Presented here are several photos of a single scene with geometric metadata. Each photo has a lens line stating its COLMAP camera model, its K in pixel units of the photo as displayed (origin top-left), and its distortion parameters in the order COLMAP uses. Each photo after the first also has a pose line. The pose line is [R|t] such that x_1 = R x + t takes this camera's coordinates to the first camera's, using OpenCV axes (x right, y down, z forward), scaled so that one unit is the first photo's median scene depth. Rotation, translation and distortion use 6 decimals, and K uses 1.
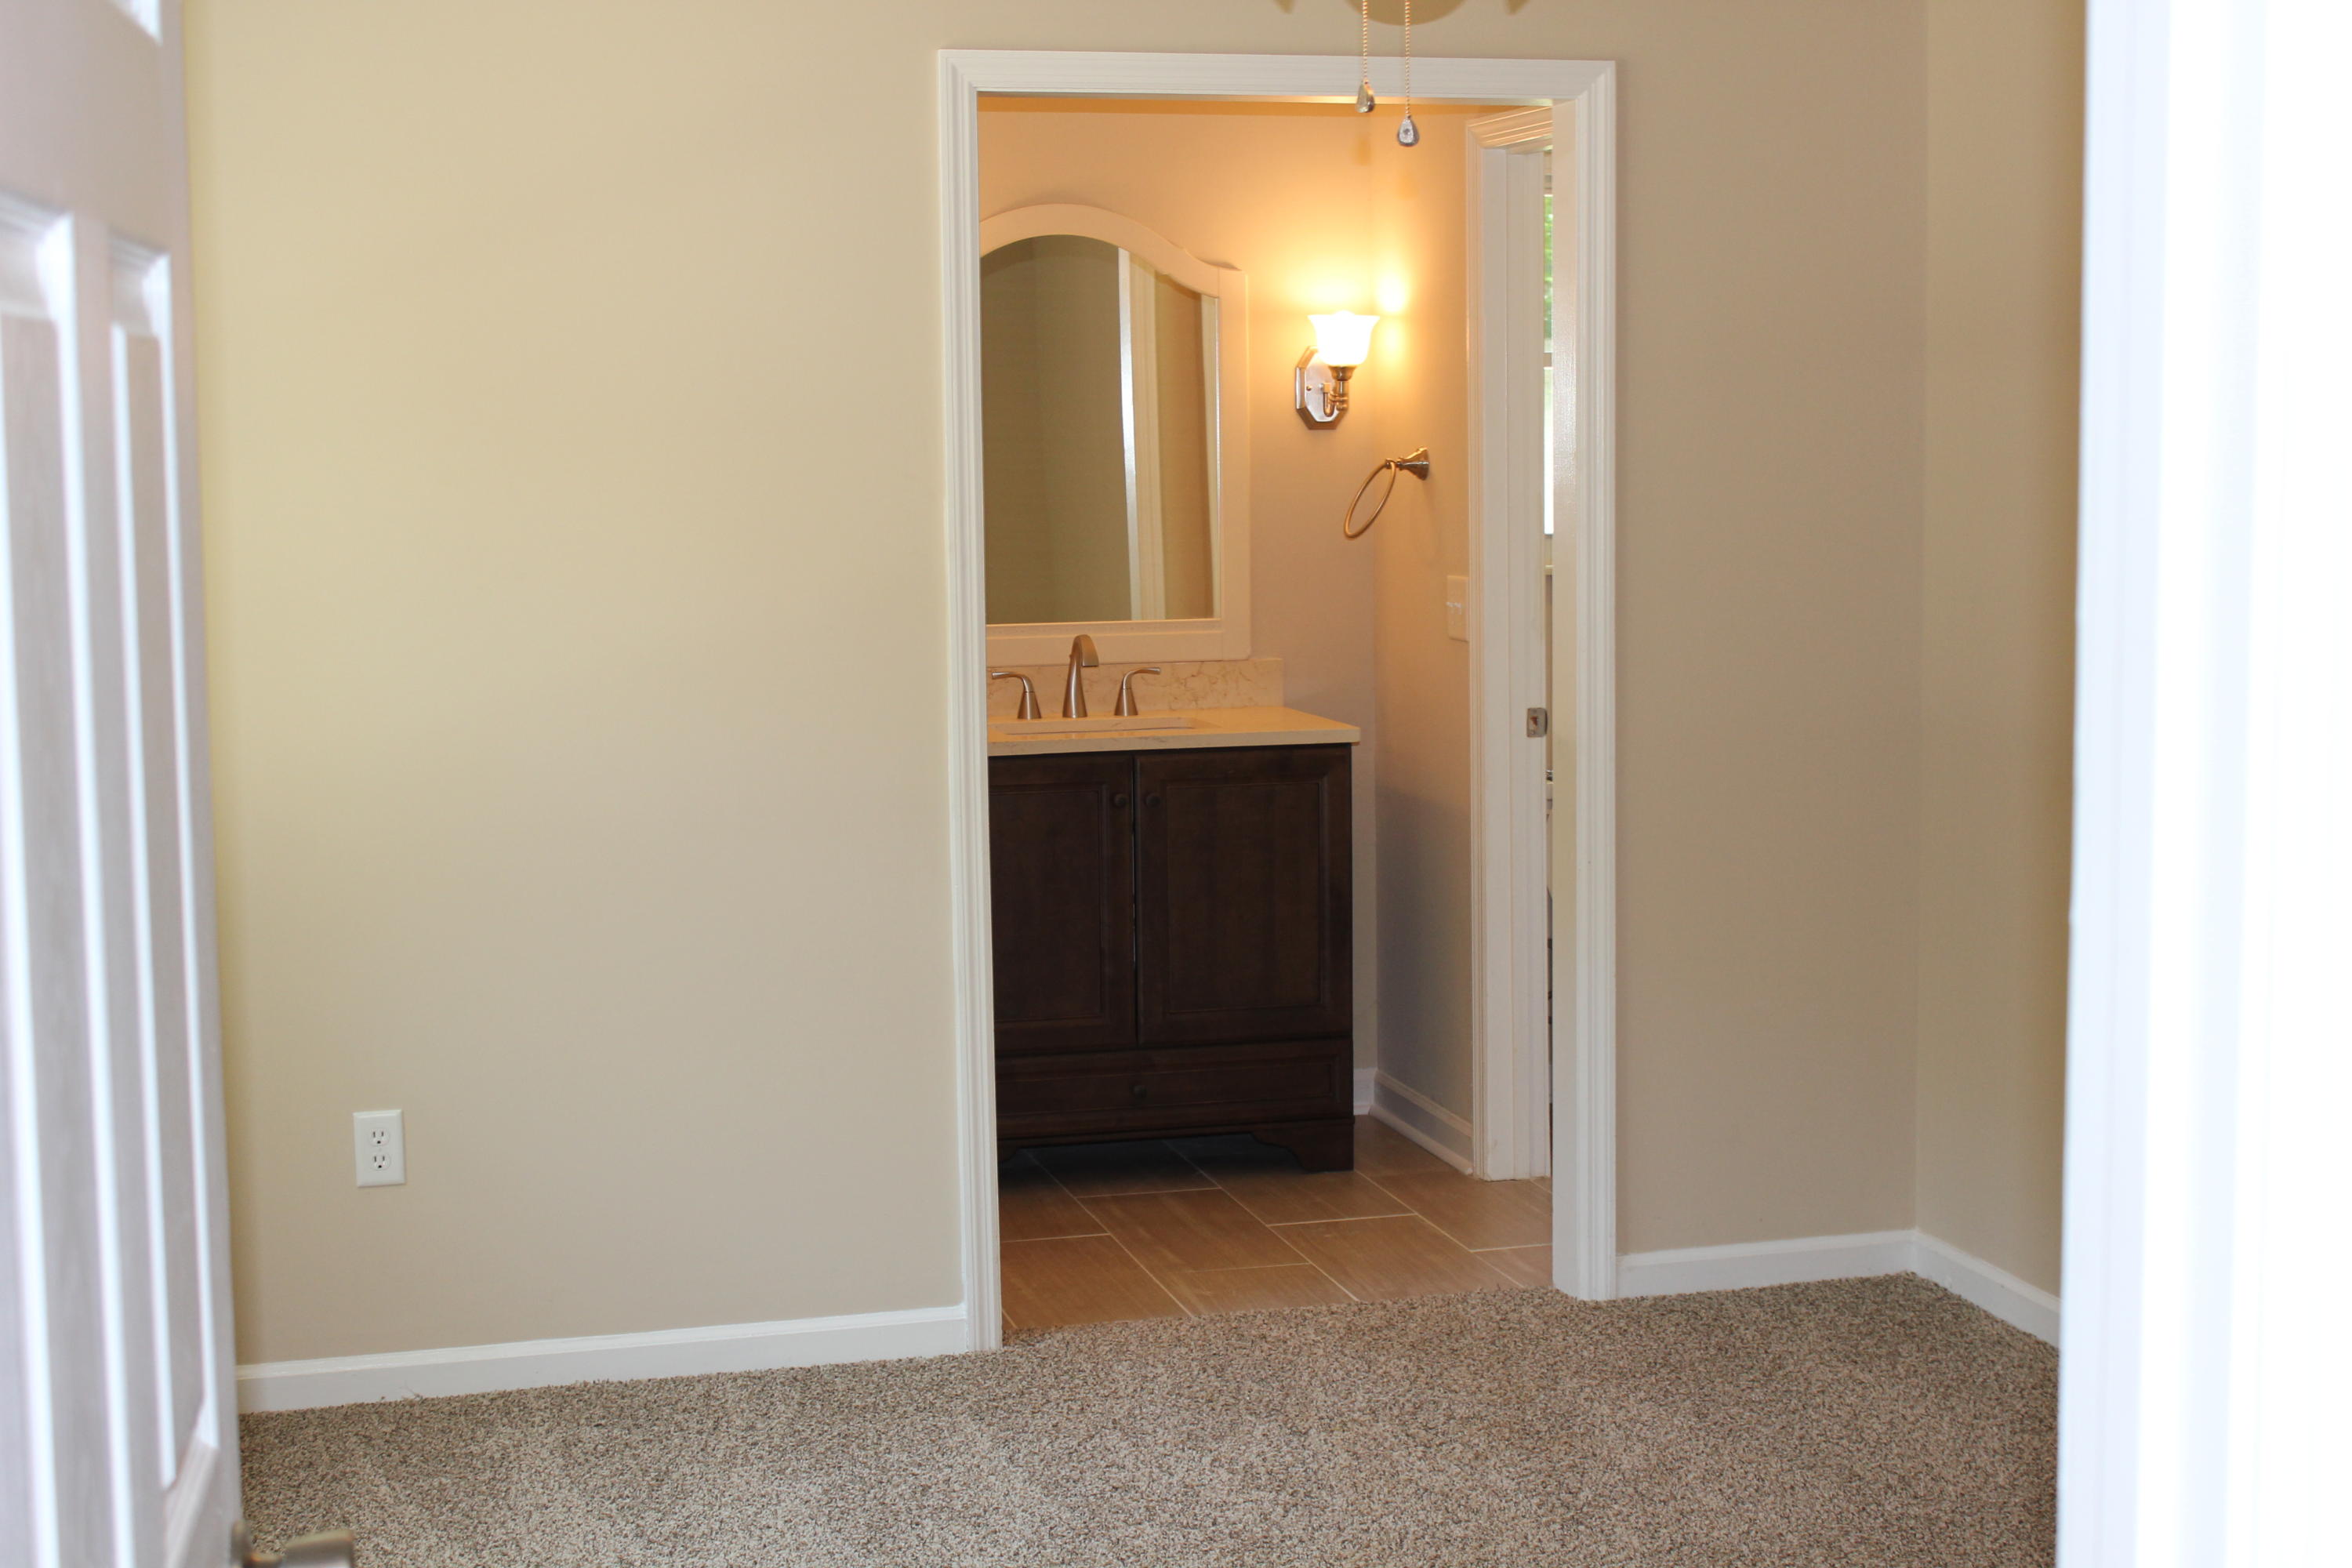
lens RADIAL K [[3383.4, 0, 1176.0], [0, 3383.4, 784.0], [0, 0, 1]] dist [-0.025054, 0.022298]
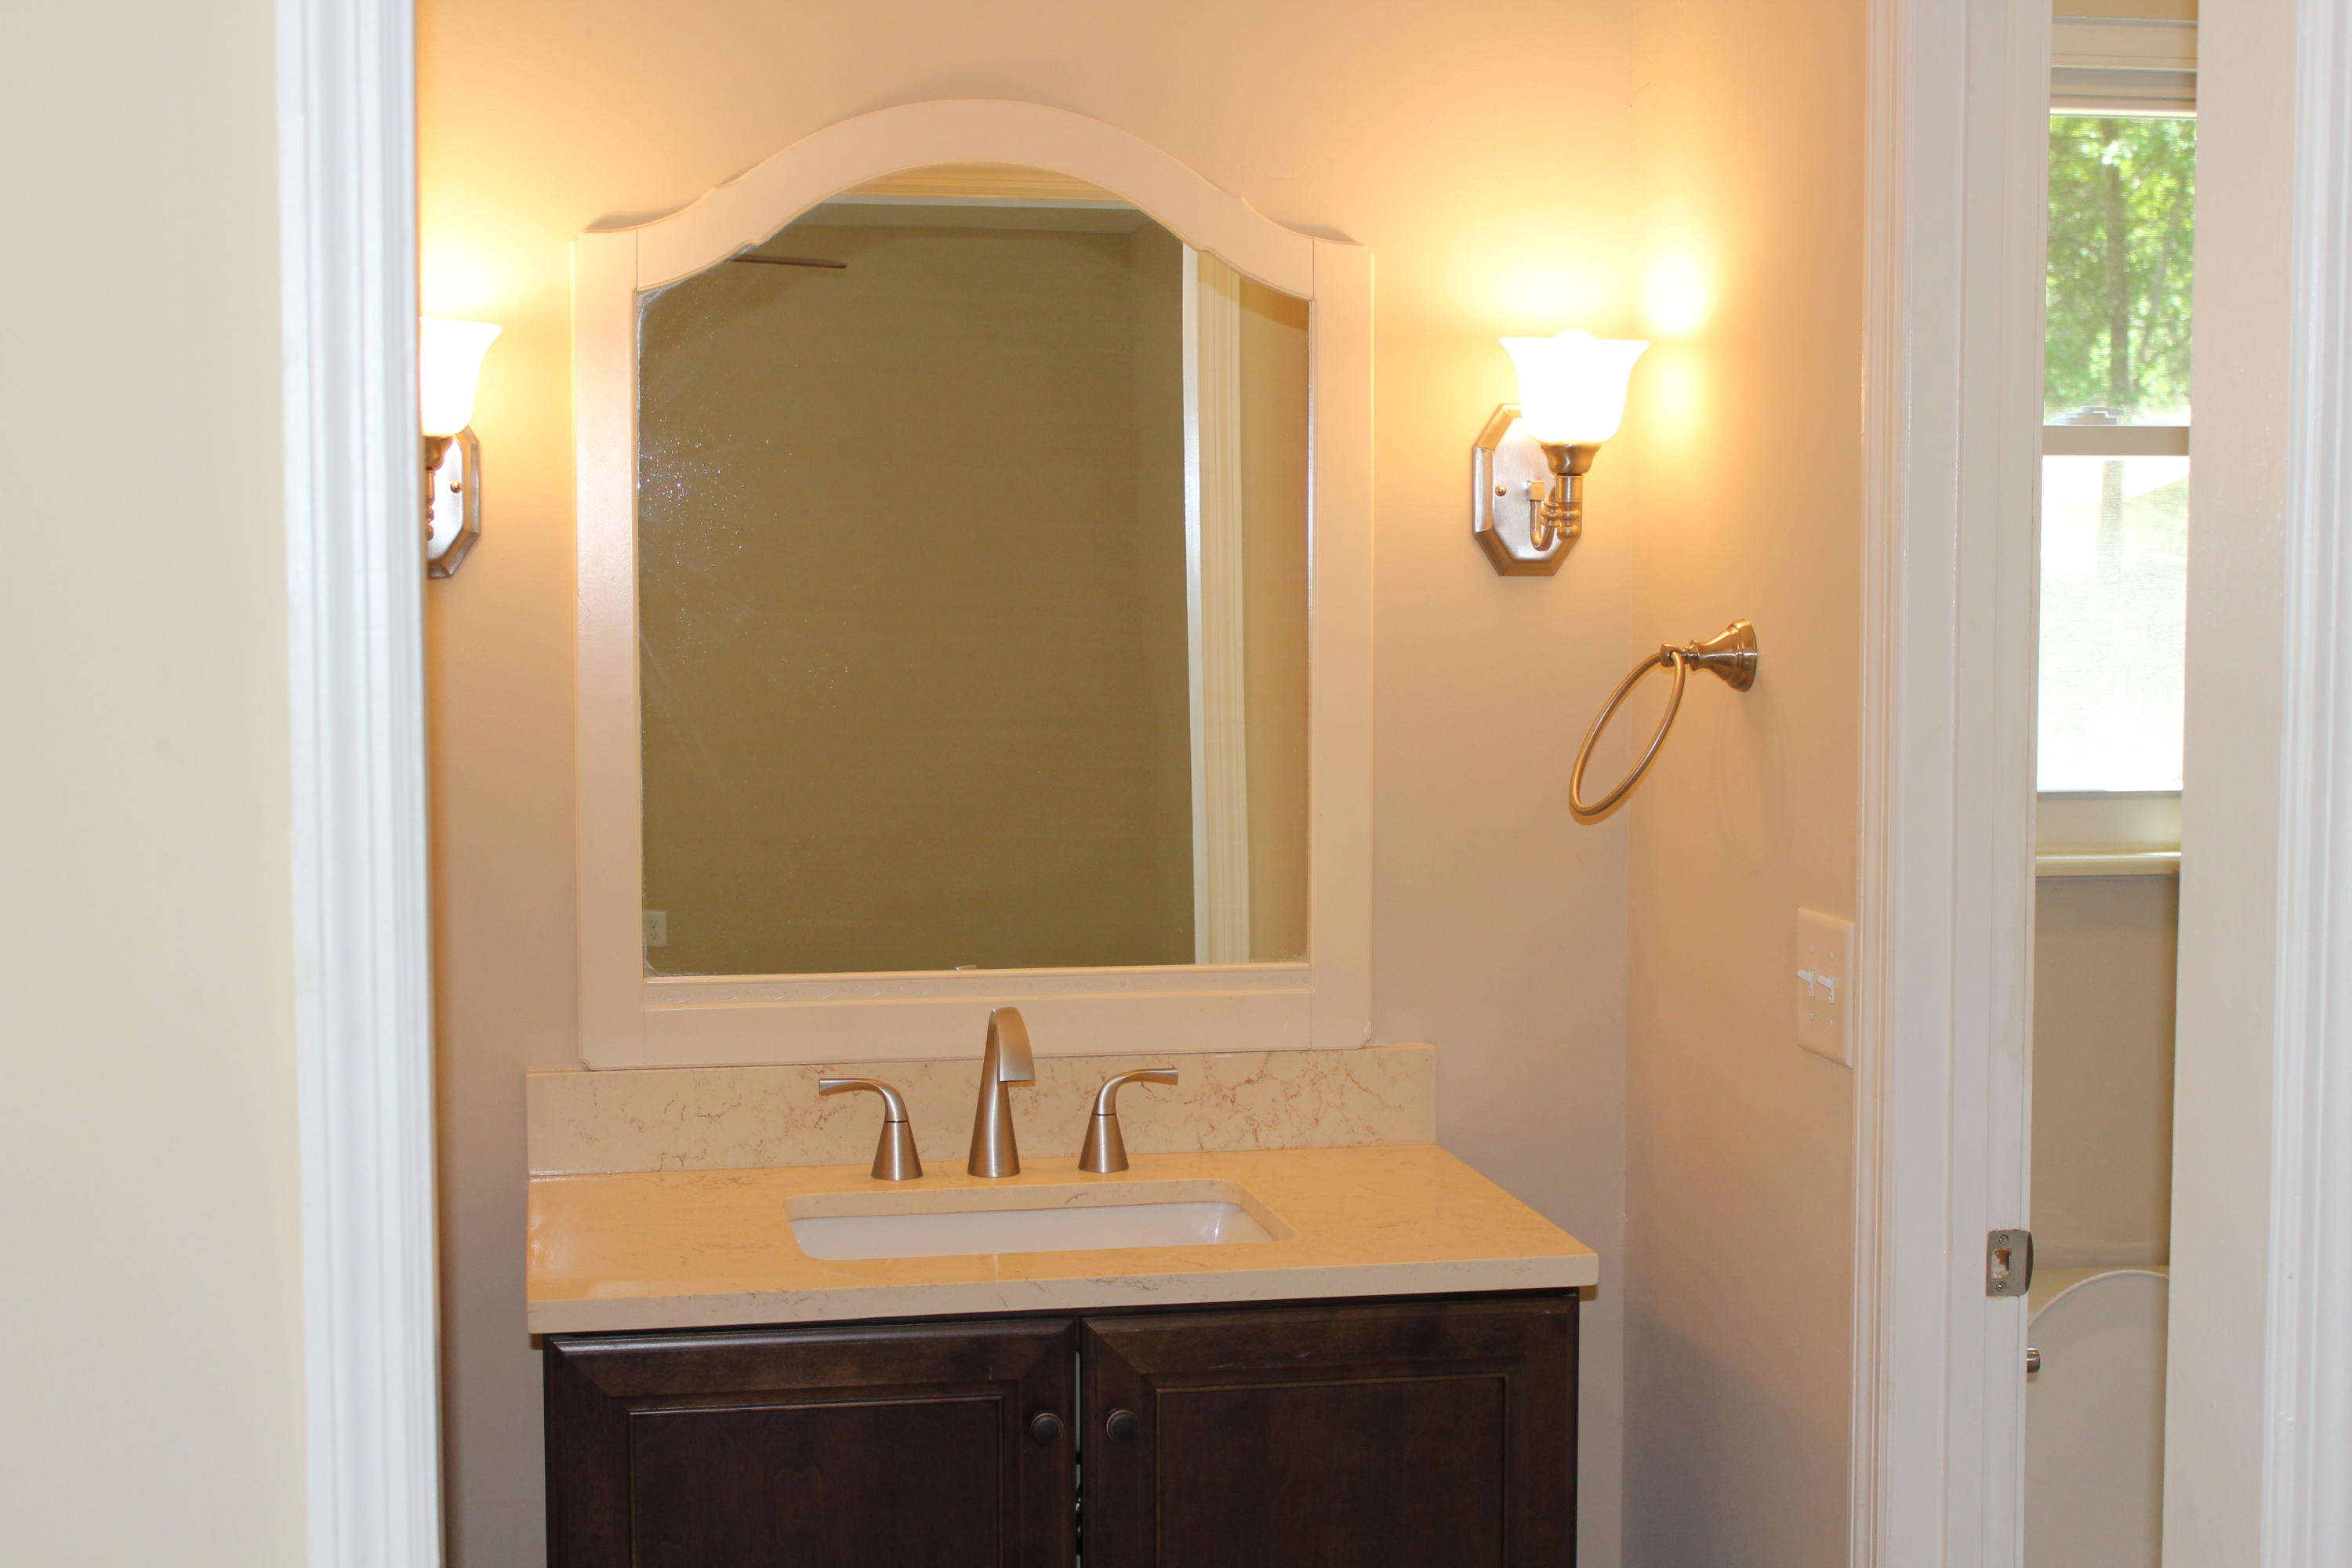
lens RADIAL K [[3324.9, 0, 1176.0], [0, 3324.9, 784.0], [0, 0, 1]] dist [-0.021882, -0.001611]
pose [[0.997752, 0.015720, -0.065146, 0.025170], [-0.017552, 0.999464, -0.027650, -0.062255], [0.064677, 0.028731, 0.997493, 0.533951]]
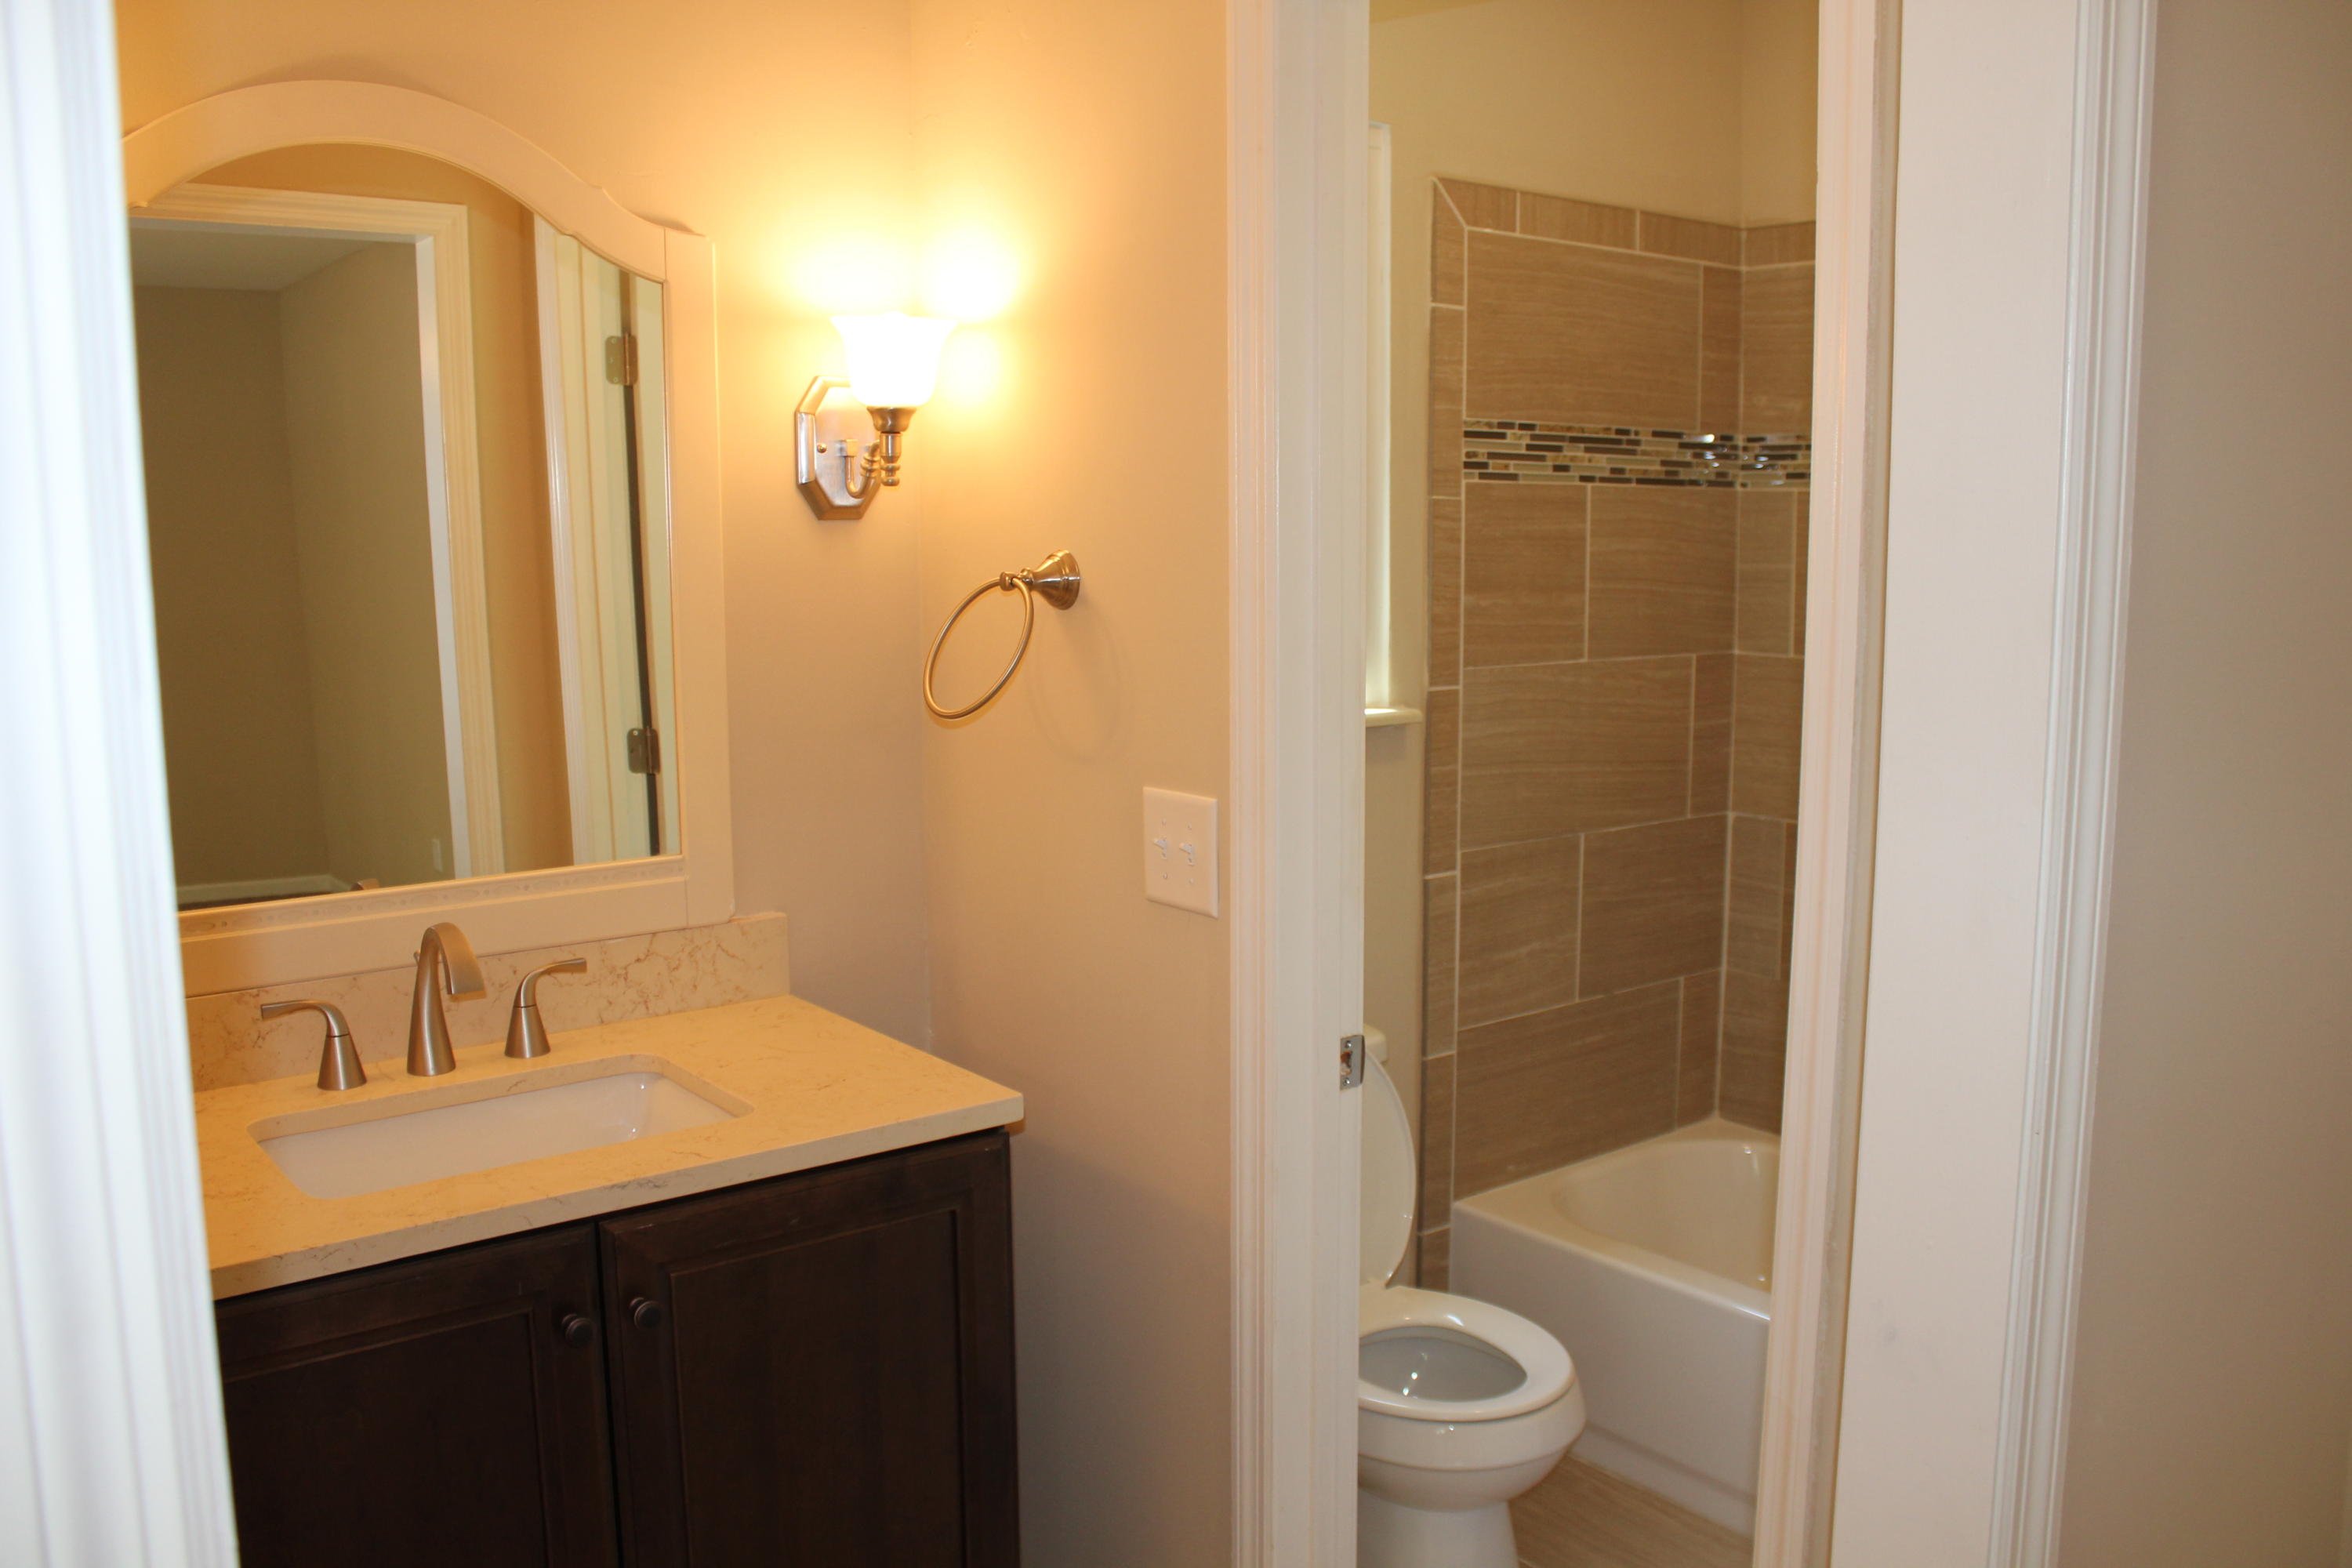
lens RADIAL K [[1939.3, 0, 1176.0], [0, 1939.3, 784.0], [0, 0, 1]] dist [-0.169519, 0.152304]
pose [[0.920522, -0.048570, 0.387661, -0.035203], [0.036644, 0.998602, 0.038102, -0.071280], [-0.388969, -0.020868, 0.921014, 0.685826]]
